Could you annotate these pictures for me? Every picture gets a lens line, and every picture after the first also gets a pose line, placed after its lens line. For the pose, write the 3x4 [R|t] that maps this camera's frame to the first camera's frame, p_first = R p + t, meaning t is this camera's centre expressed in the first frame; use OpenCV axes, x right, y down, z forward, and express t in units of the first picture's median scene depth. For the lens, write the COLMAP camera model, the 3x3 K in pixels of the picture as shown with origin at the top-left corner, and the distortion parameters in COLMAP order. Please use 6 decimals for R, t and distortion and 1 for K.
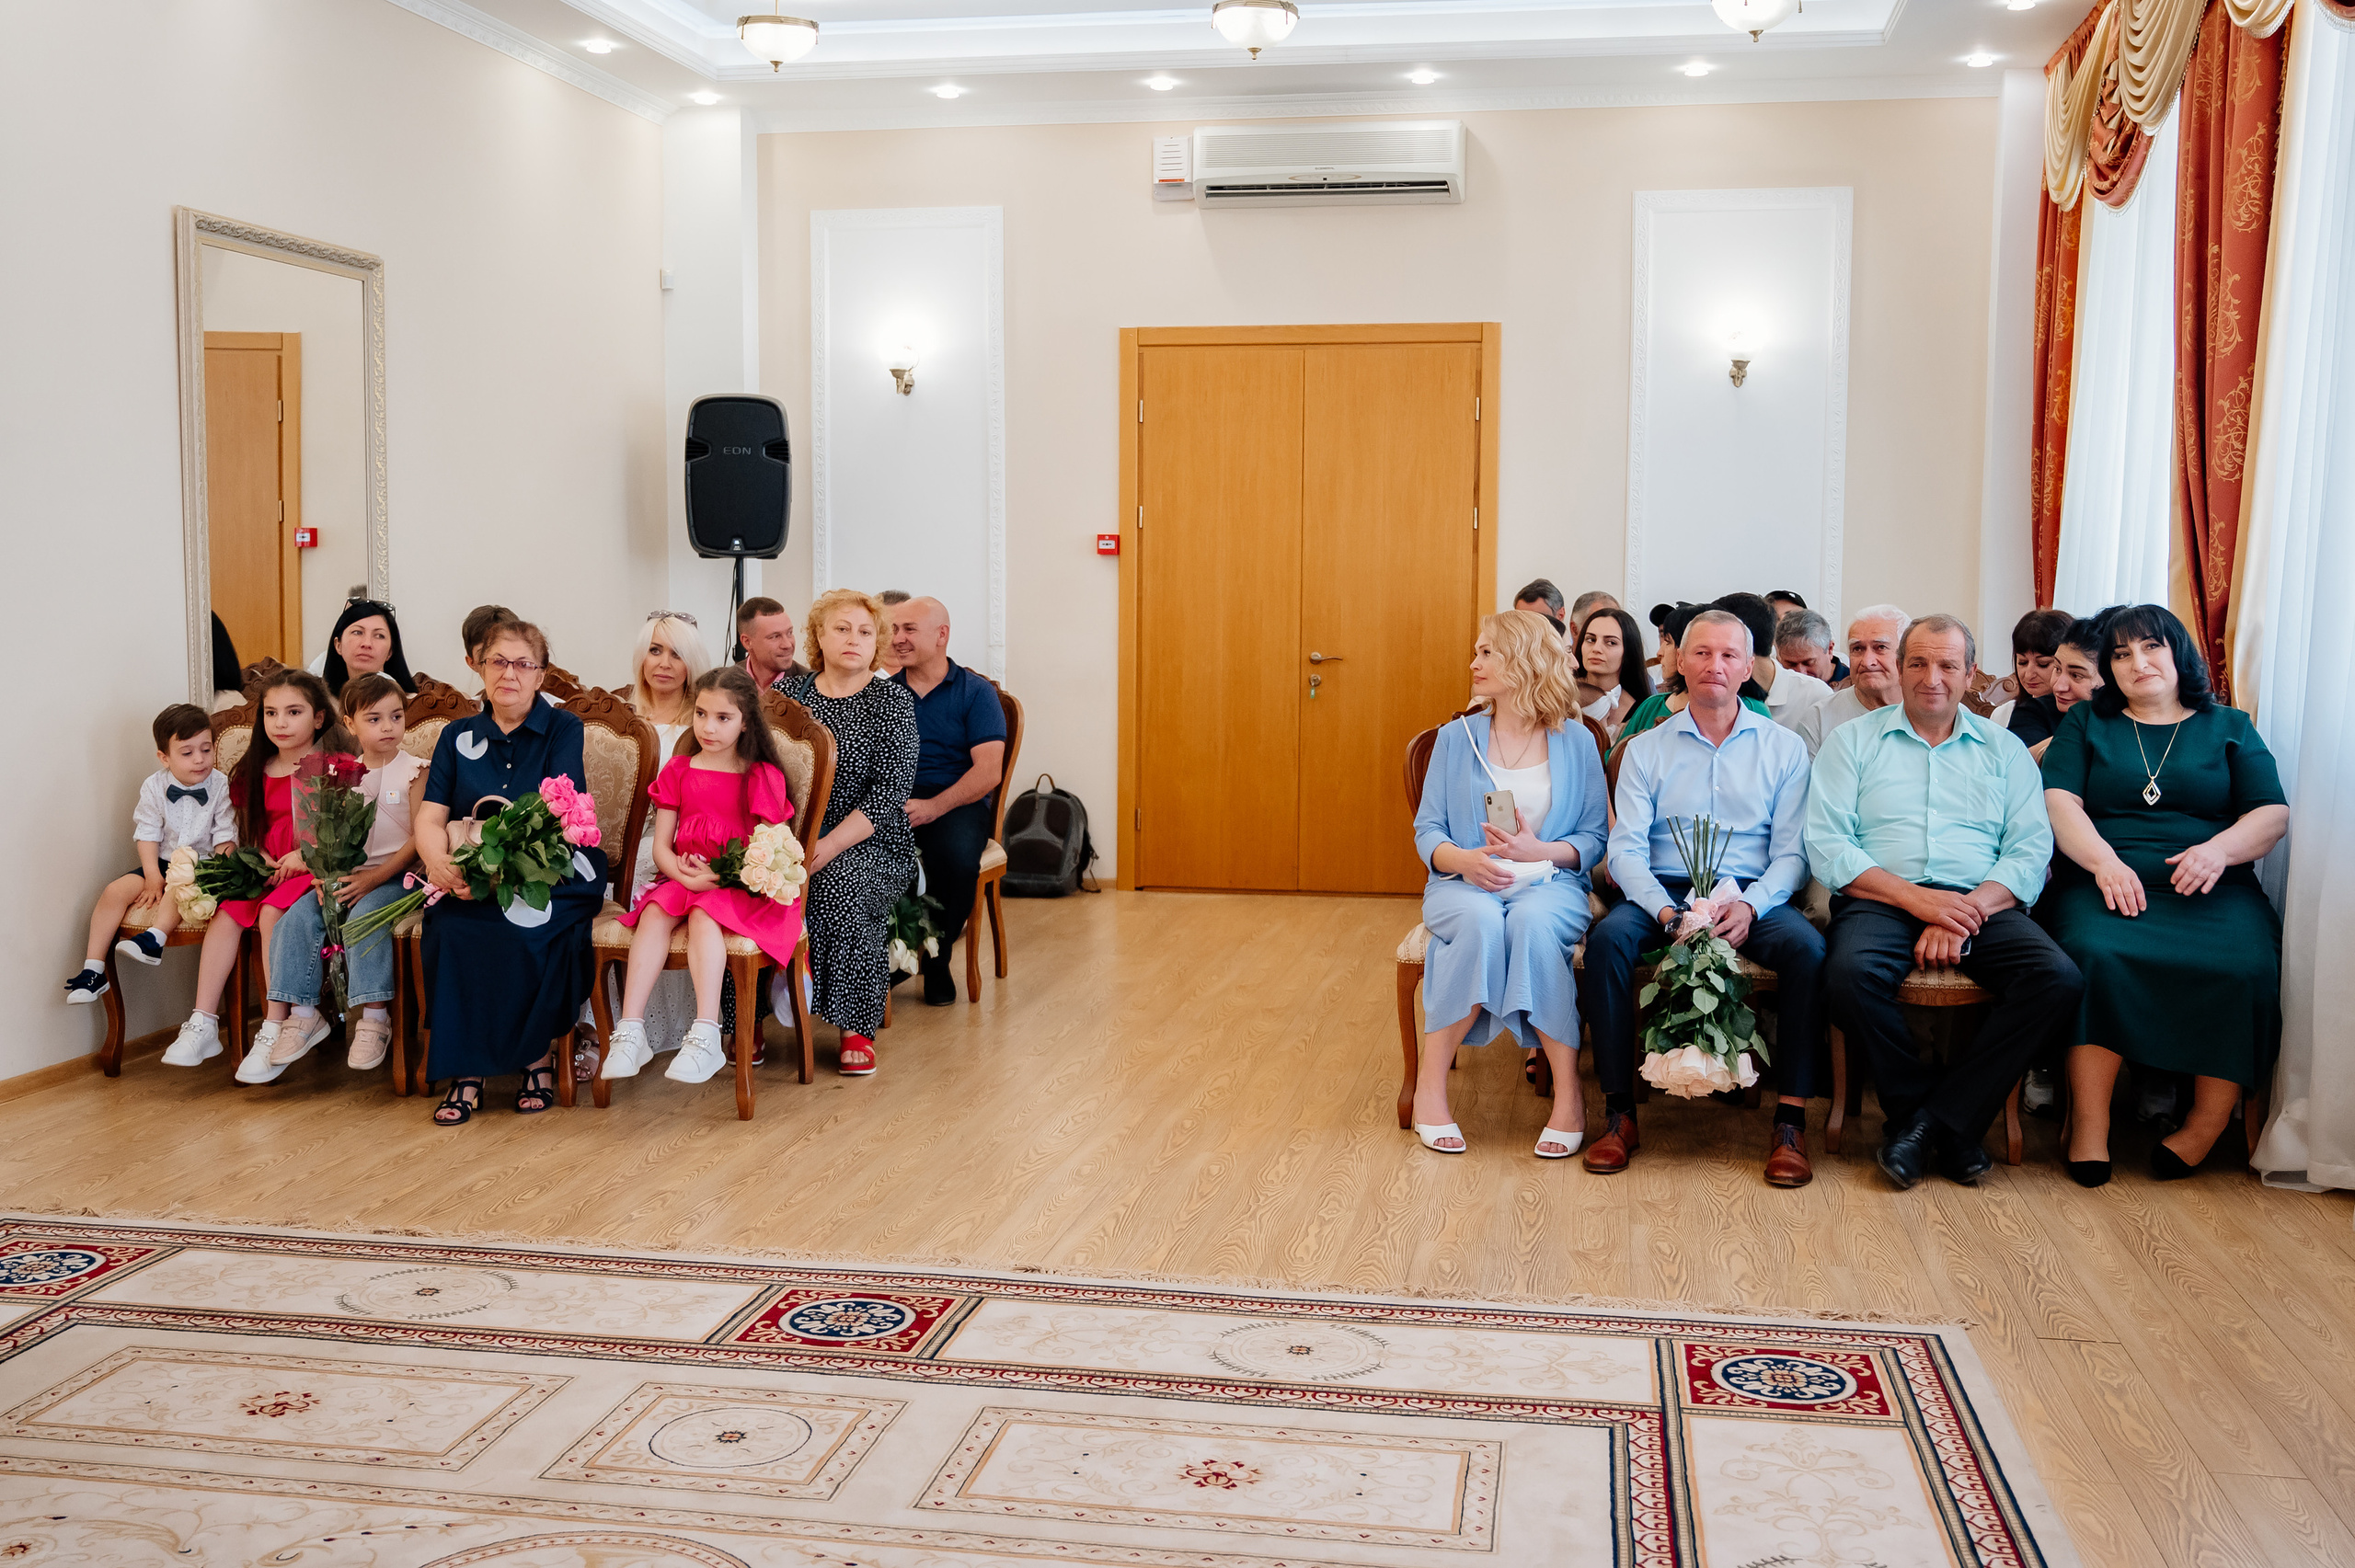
lens RADIAL K [[2264.5, 0, 1177.5], [0, 2264.5, 784.0], [0, 0, 1]] dist [-0.013865, -0.013752]
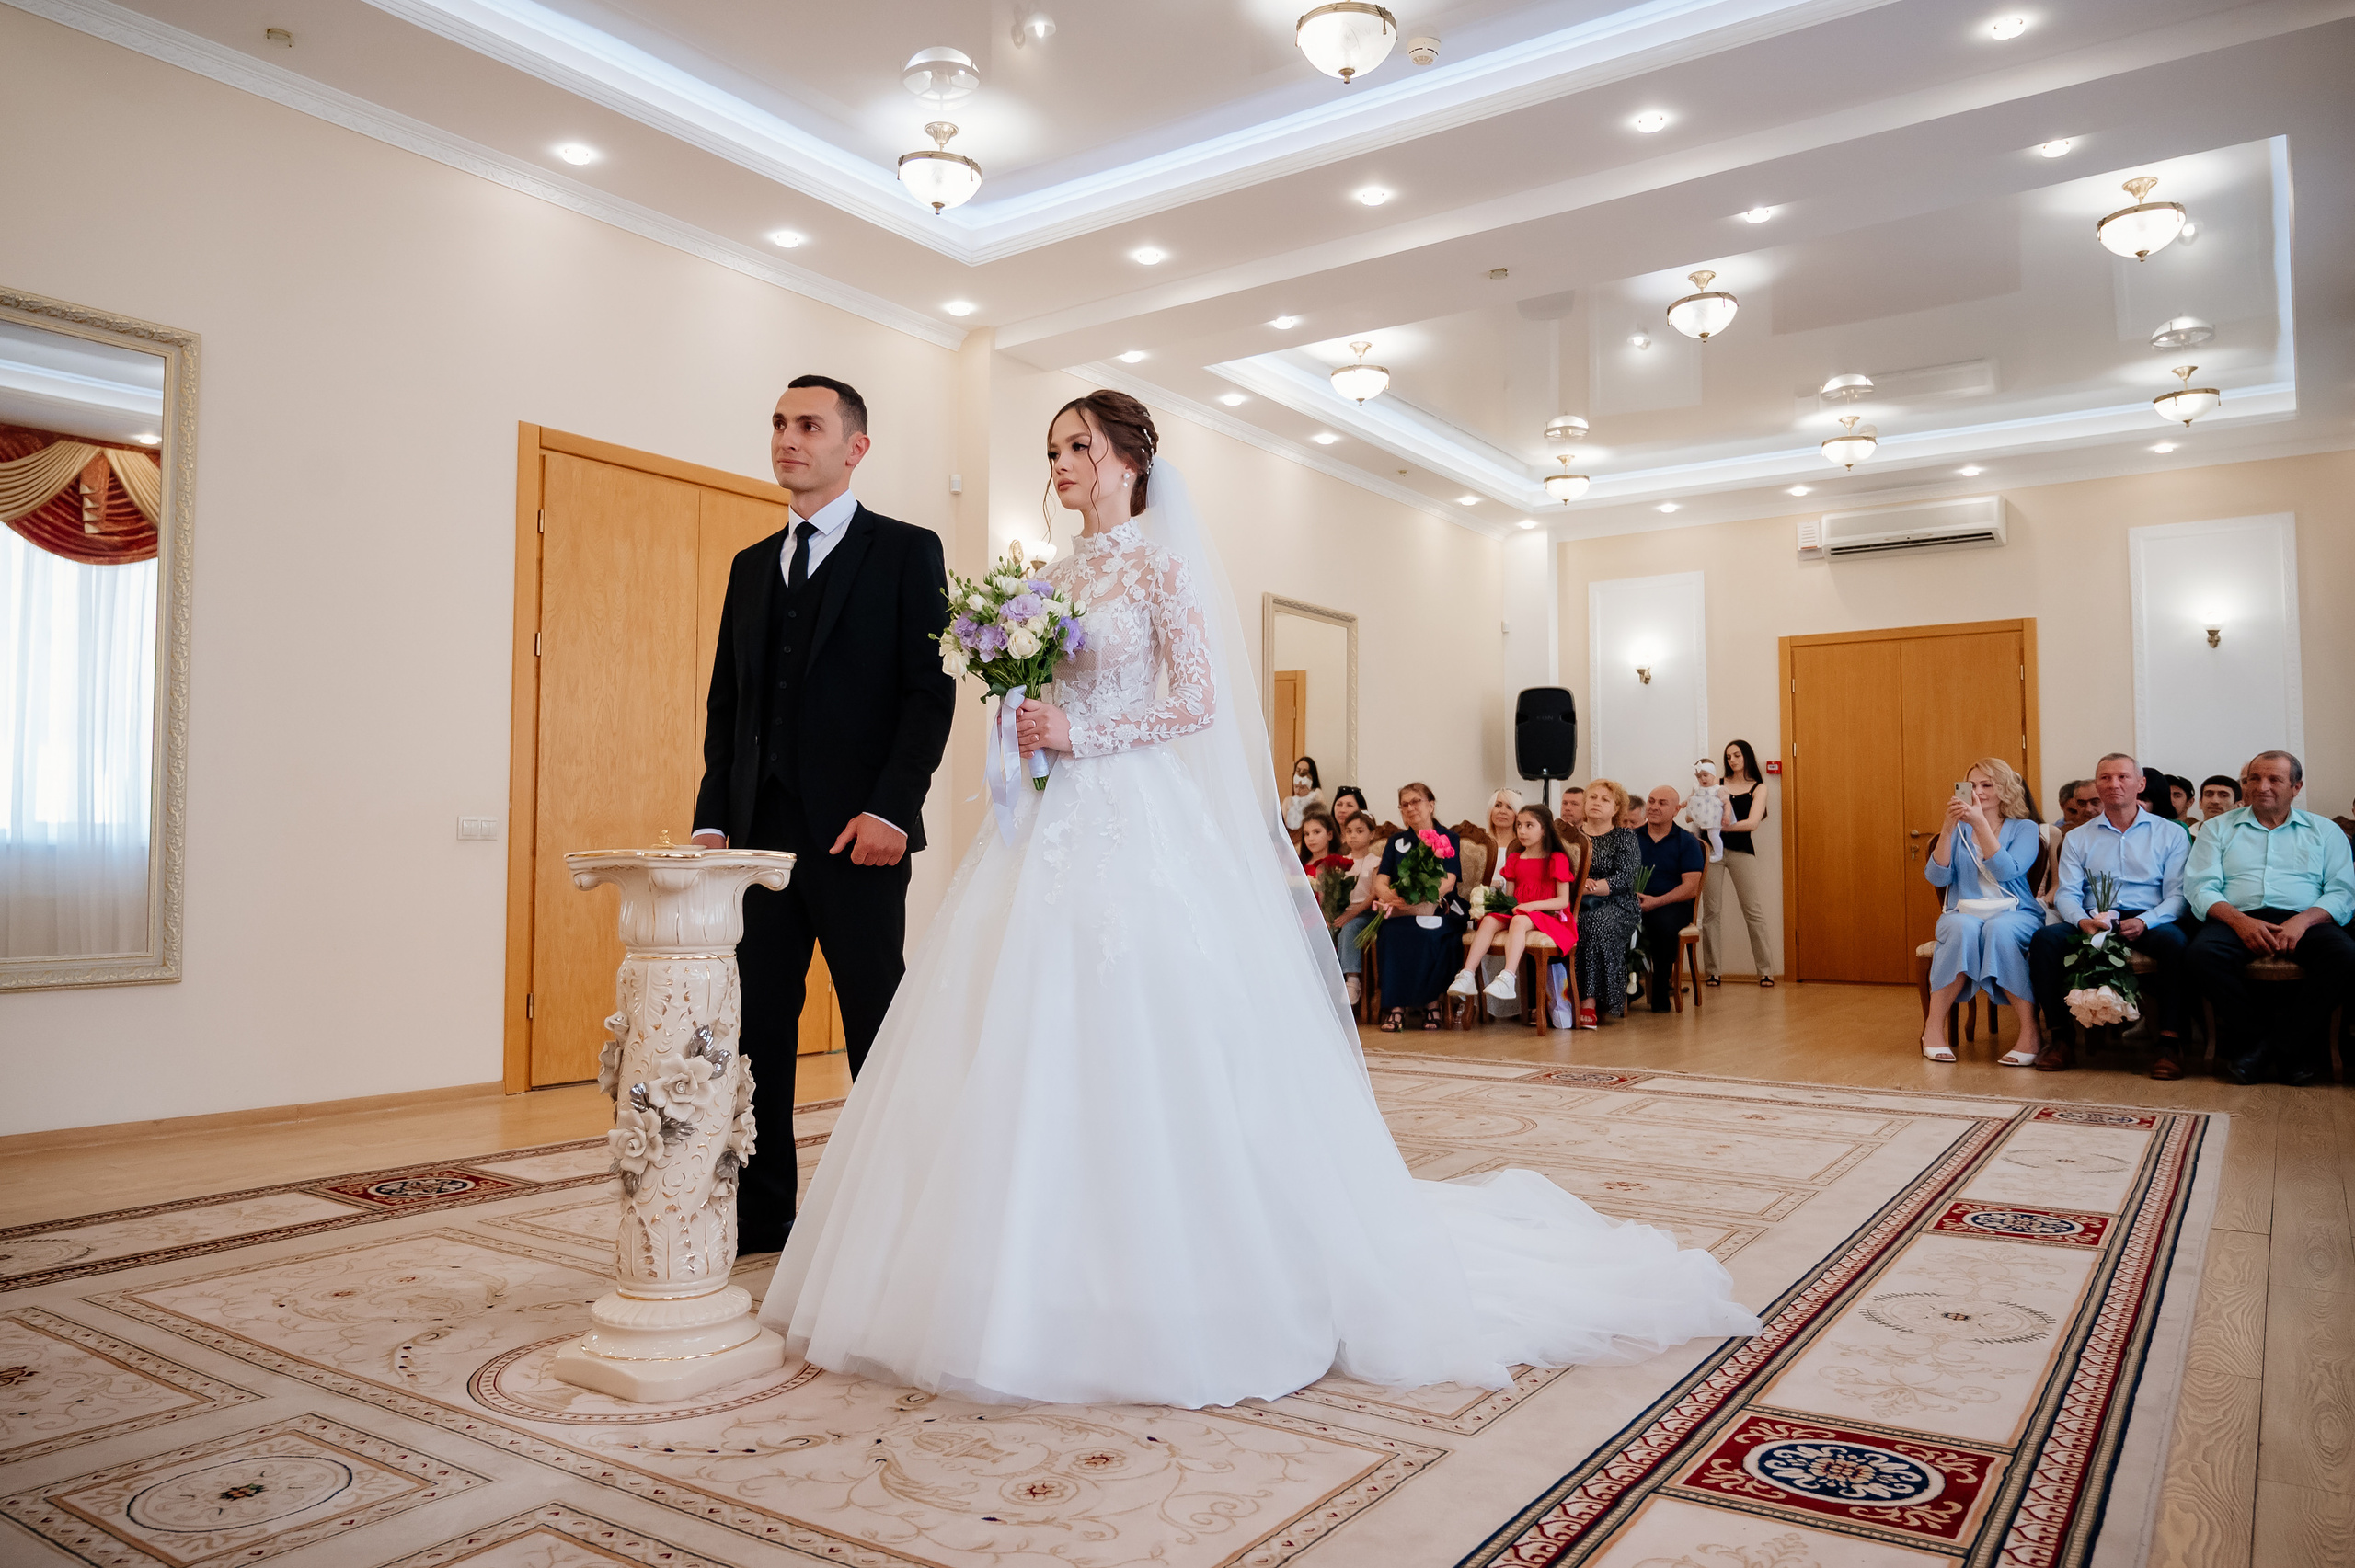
lens RADIAL K [[1687.5, 0, 1177.5], [0, 1687.5, 784.0], [0, 0, 1]] dist [0.000158, -0.003063]
pose [[0.914202, -0.029329, -0.404195, 0.071184], [-0.034801, 0.988012, -0.150404, 0.109129], [0.403761, 0.151566, 0.902222, -0.282712]]
